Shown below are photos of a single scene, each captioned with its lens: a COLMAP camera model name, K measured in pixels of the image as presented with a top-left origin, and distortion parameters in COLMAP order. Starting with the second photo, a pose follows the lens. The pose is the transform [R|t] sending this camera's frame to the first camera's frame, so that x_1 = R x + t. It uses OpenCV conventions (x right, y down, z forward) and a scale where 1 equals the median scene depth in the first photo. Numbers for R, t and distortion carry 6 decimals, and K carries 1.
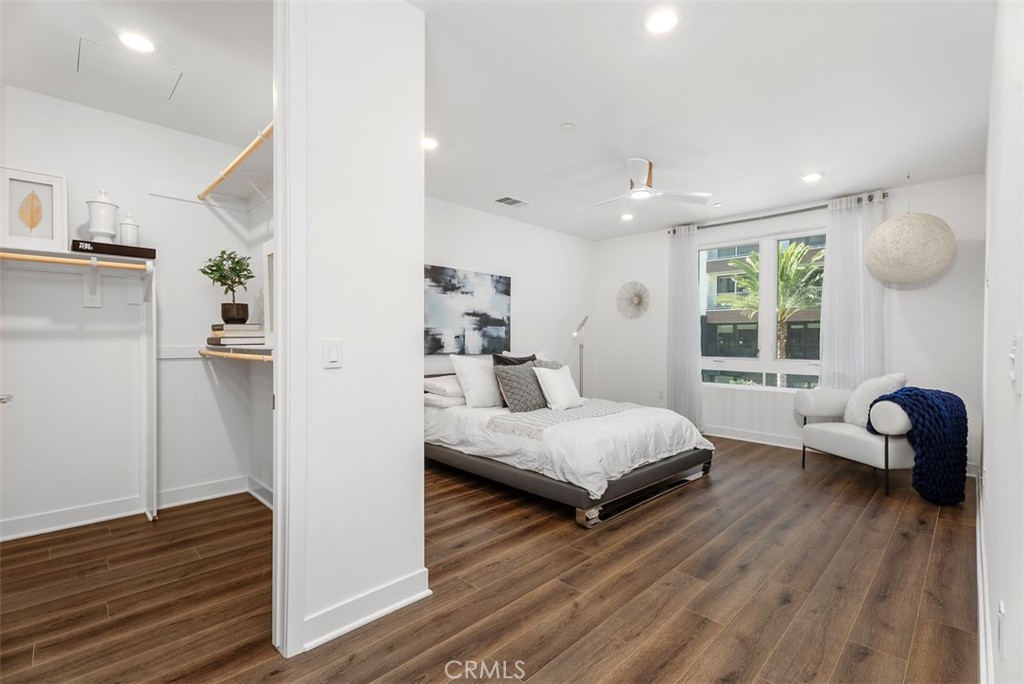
lens RADIAL K [[457.8, 0, 517.3], [0, 457.8, 342.6], [0, 0, 1]] dist [-0.001250, -0.001733]
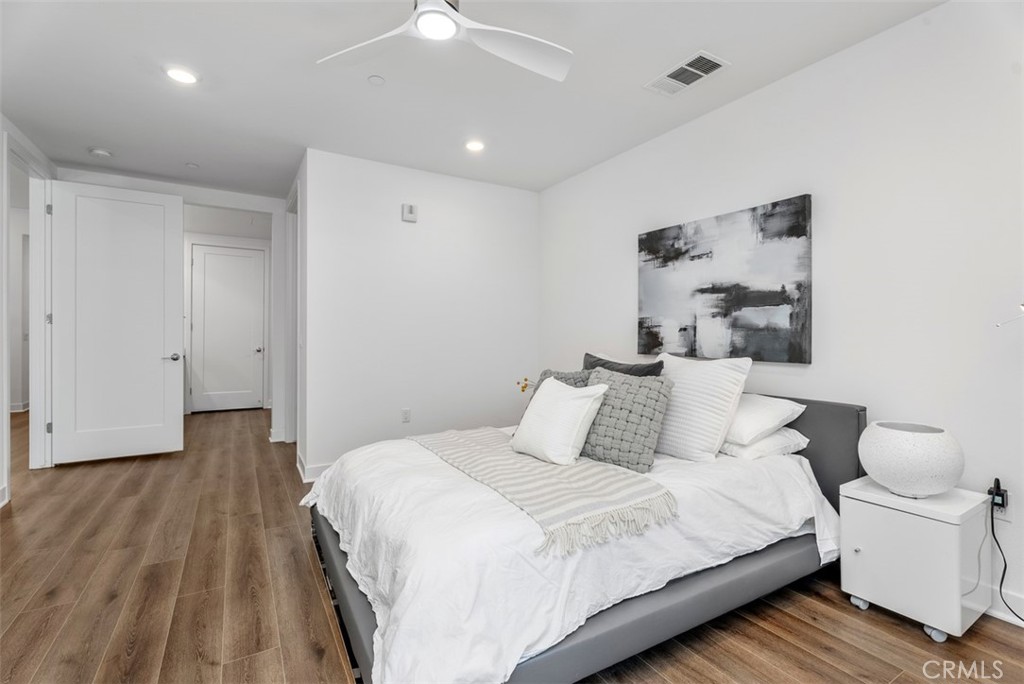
lens RADIAL K [[457.8, 0, 518.2], [0, 457.8, 337.0], [0, 0, 1]] dist [-0.001250, -0.001733]
pose [[-0.235523, 0.003402, -0.971863, 0.551727], [-0.002977, 0.999987, 0.004221, -0.003594], [0.971864, 0.003887, -0.235510, 0.934181]]
